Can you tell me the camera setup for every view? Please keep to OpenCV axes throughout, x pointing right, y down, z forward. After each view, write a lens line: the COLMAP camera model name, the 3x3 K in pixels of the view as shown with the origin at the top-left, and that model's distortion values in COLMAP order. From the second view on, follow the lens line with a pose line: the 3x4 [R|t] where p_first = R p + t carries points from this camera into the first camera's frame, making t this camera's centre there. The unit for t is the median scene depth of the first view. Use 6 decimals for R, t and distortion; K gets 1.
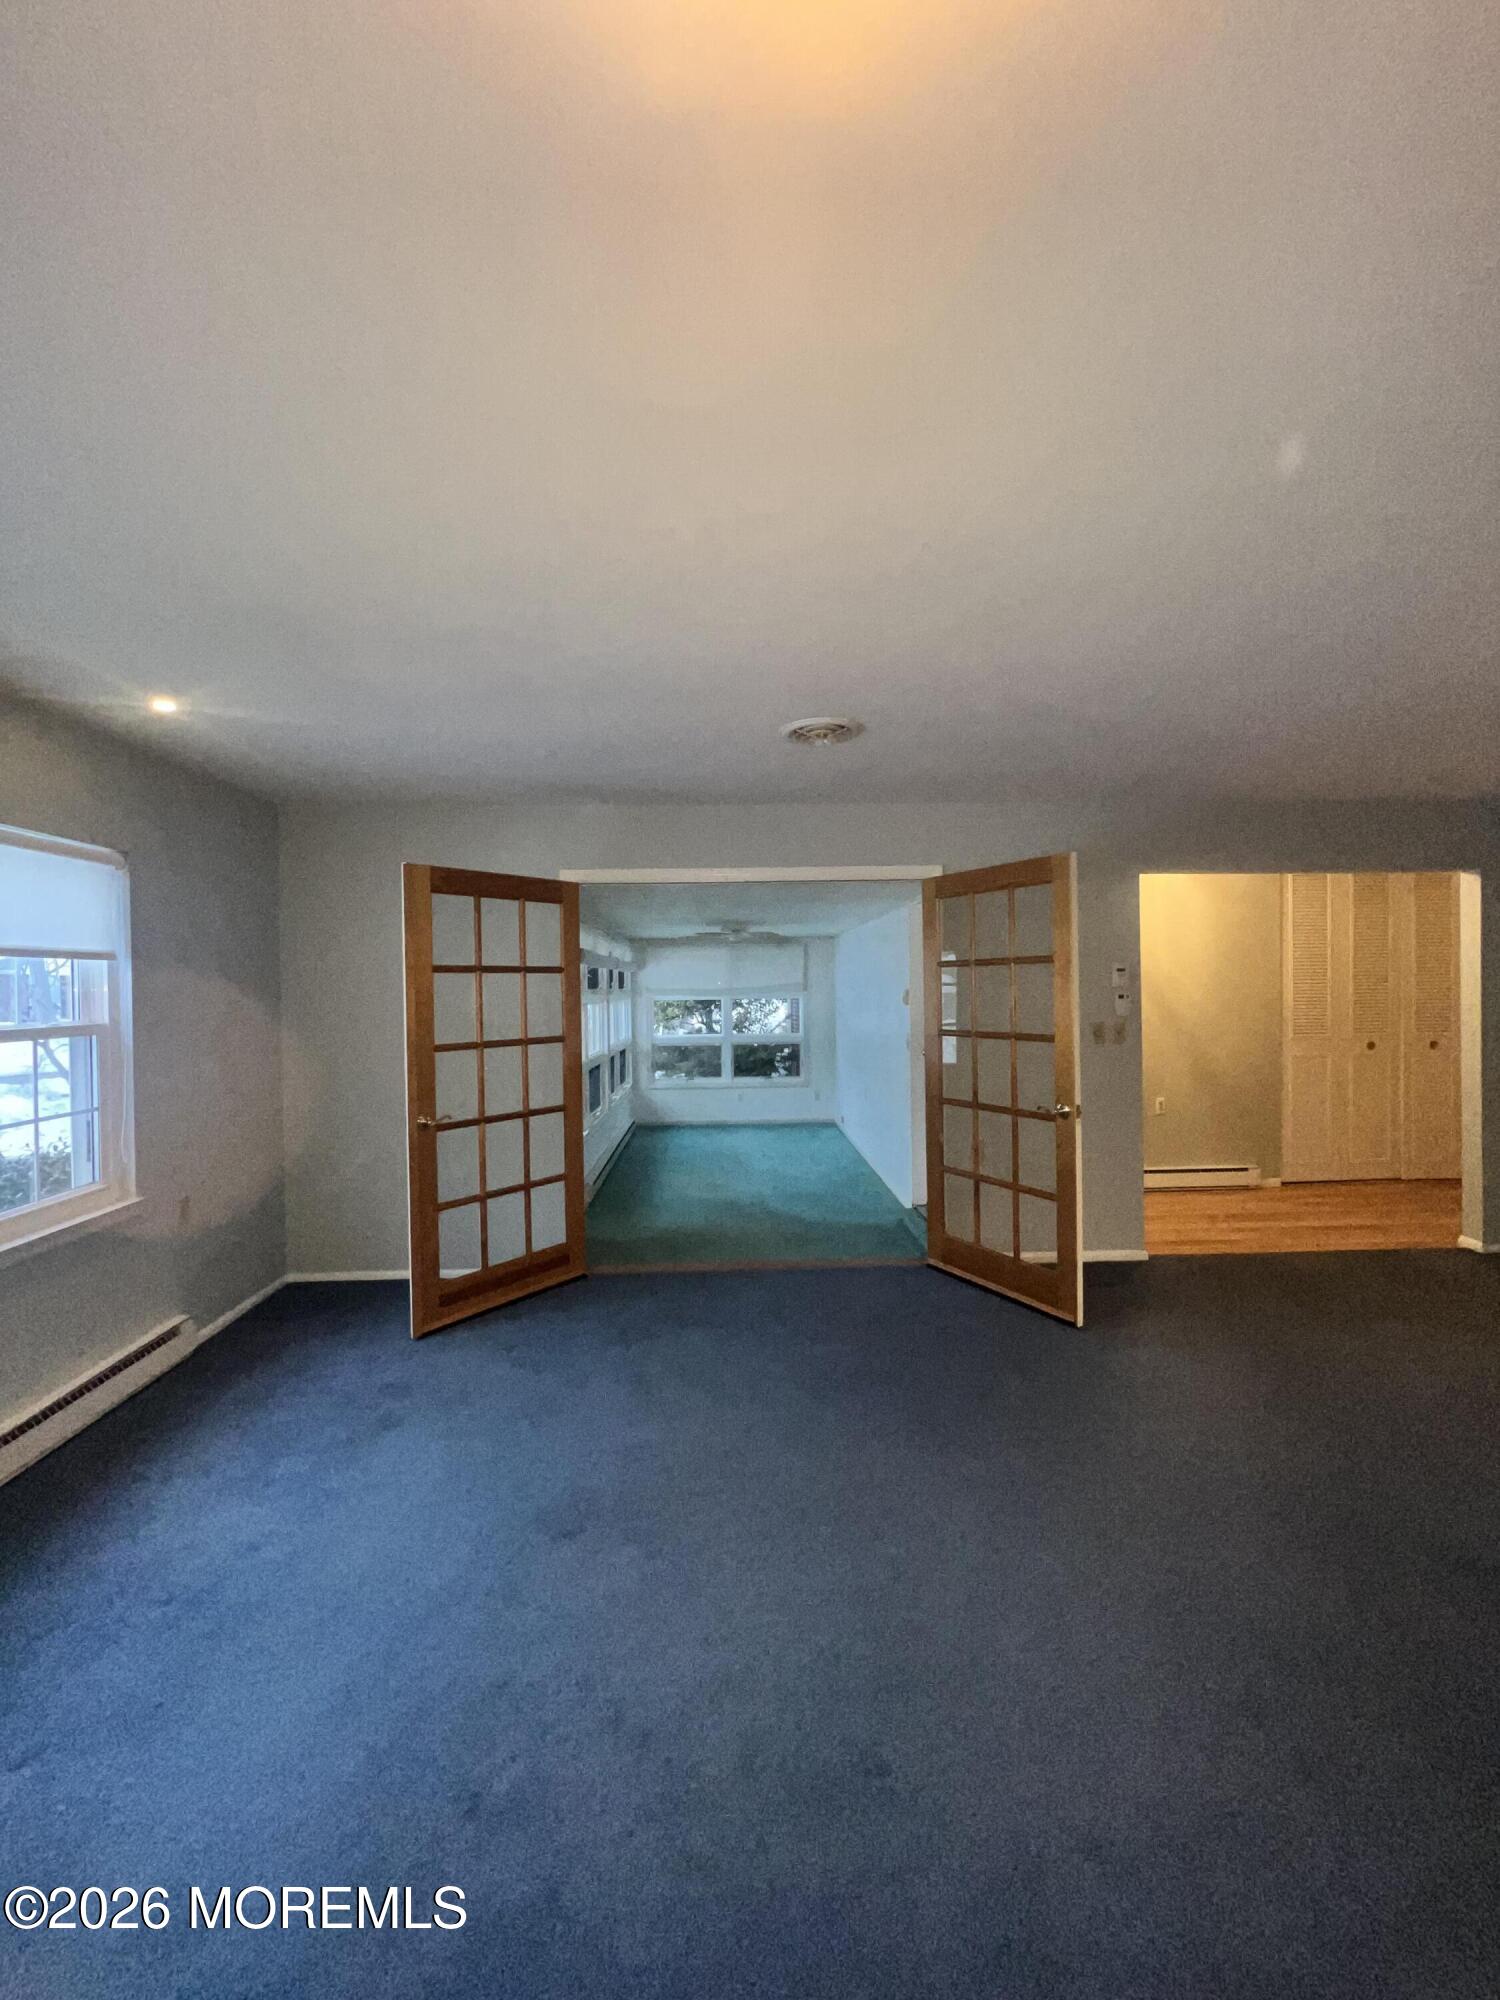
lens RADIAL K [[797.8, 0, 752.1], [0, 797.8, 987.0], [0, 0, 1]] dist [-0.001183, -0.000382]
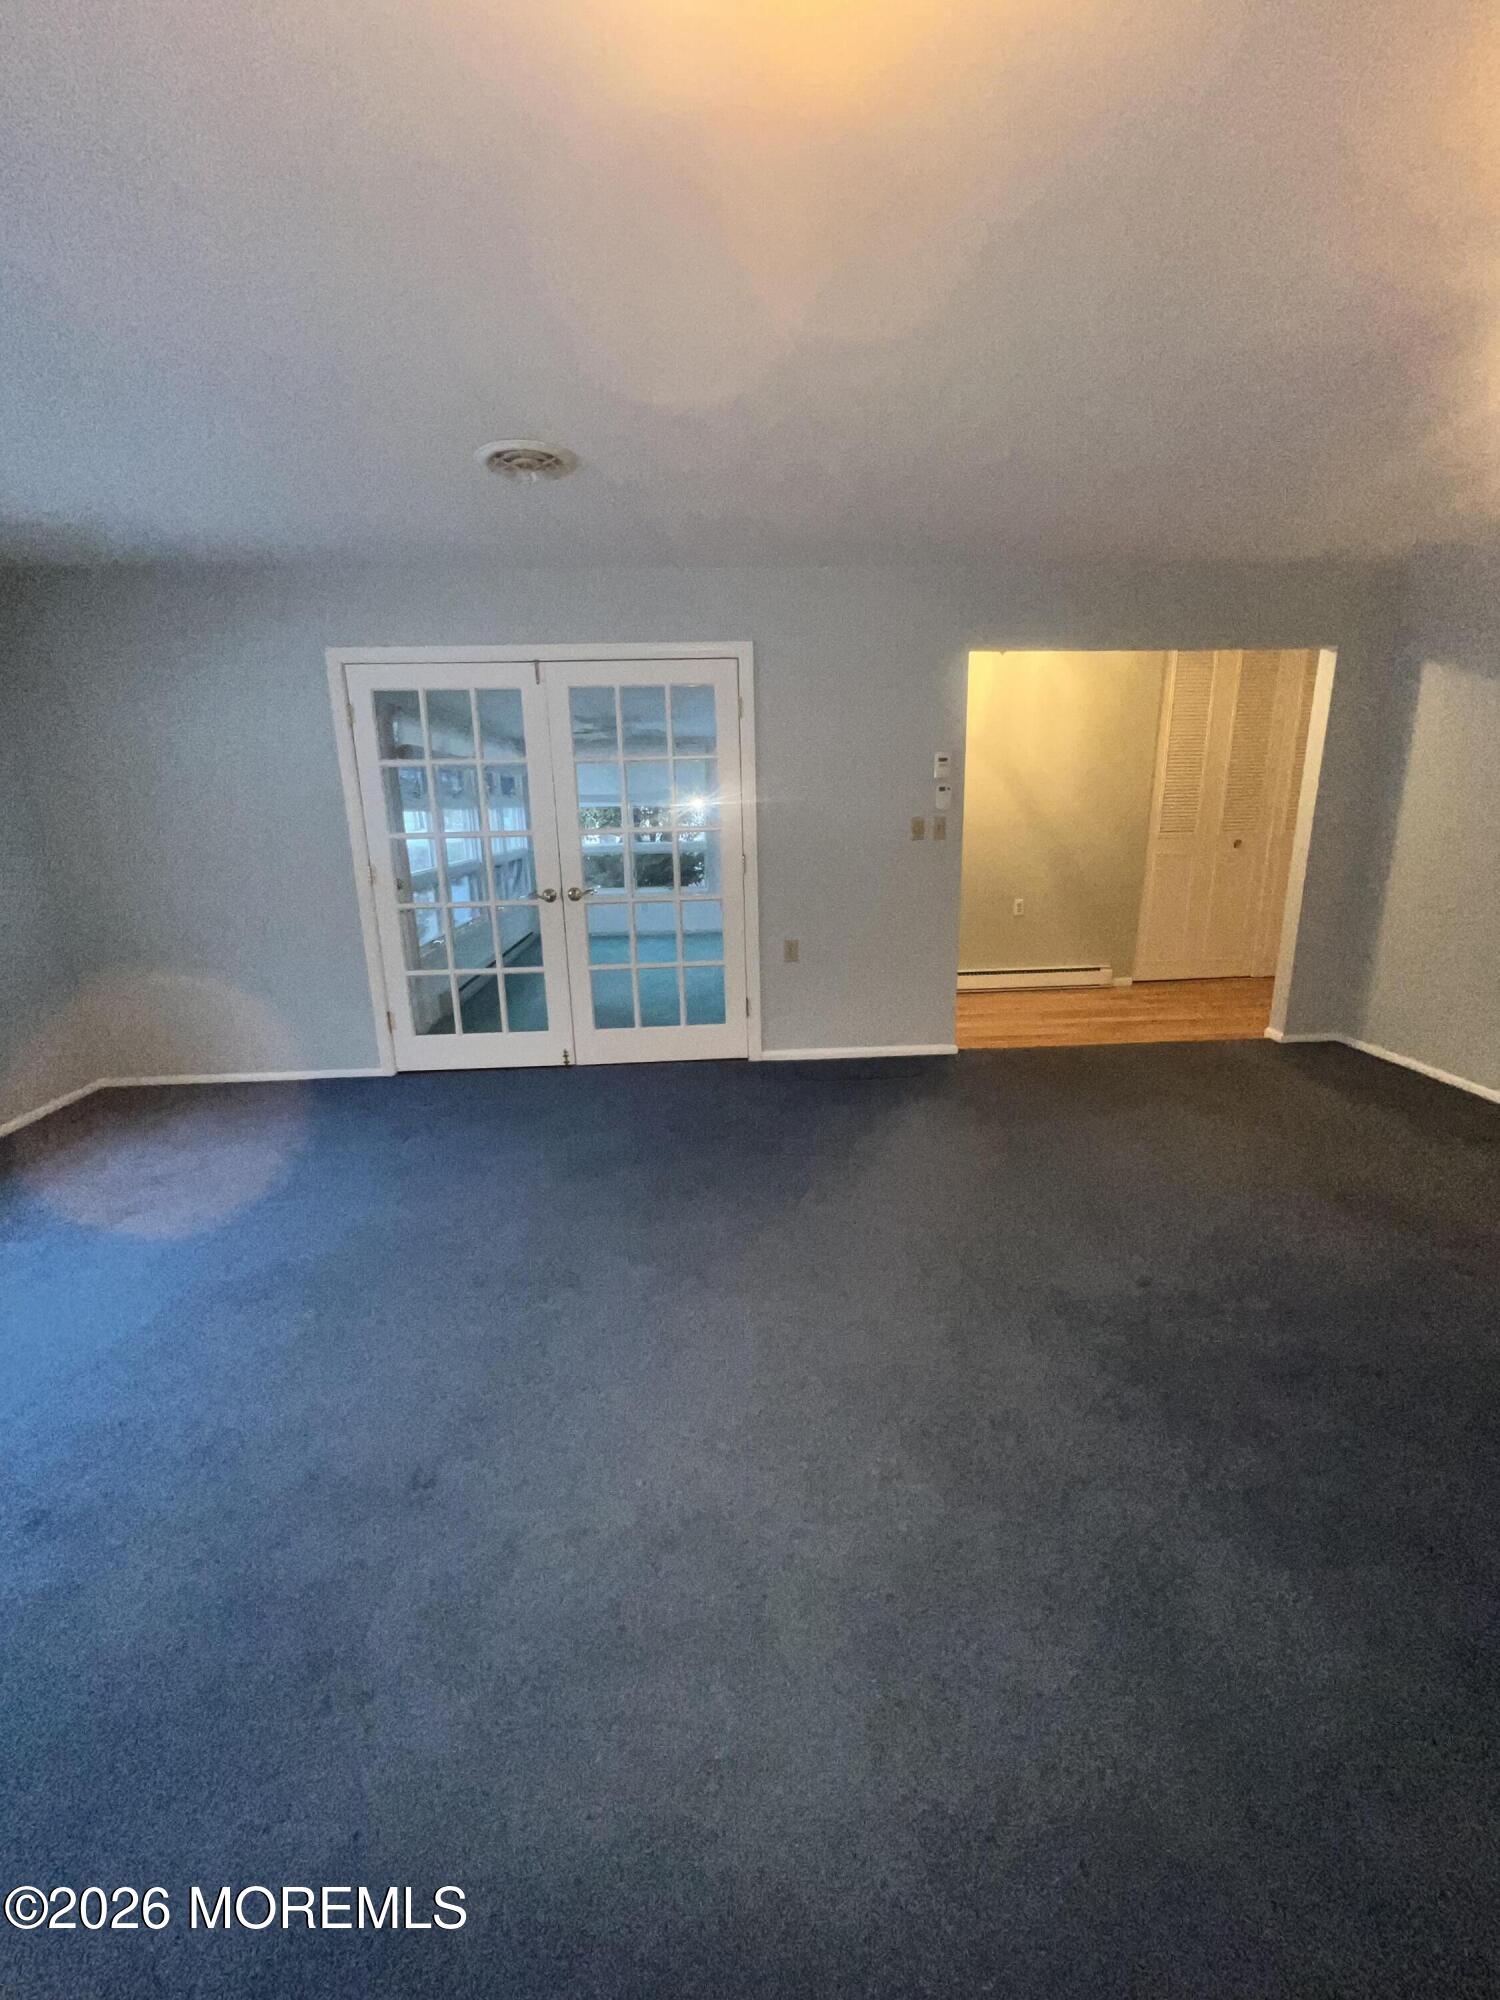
lens RADIAL K [[797.8, 0, 748.5], [0, 797.8, 1008.4], [0, 0, 1]] dist [-0.001183, -0.000382]
pose [[0.999792, -0.015567, 0.013146, 0.195588], [0.011724, 0.967209, 0.253711, 0.018773], [-0.016664, -0.253504, 0.967191, 0.020696]]
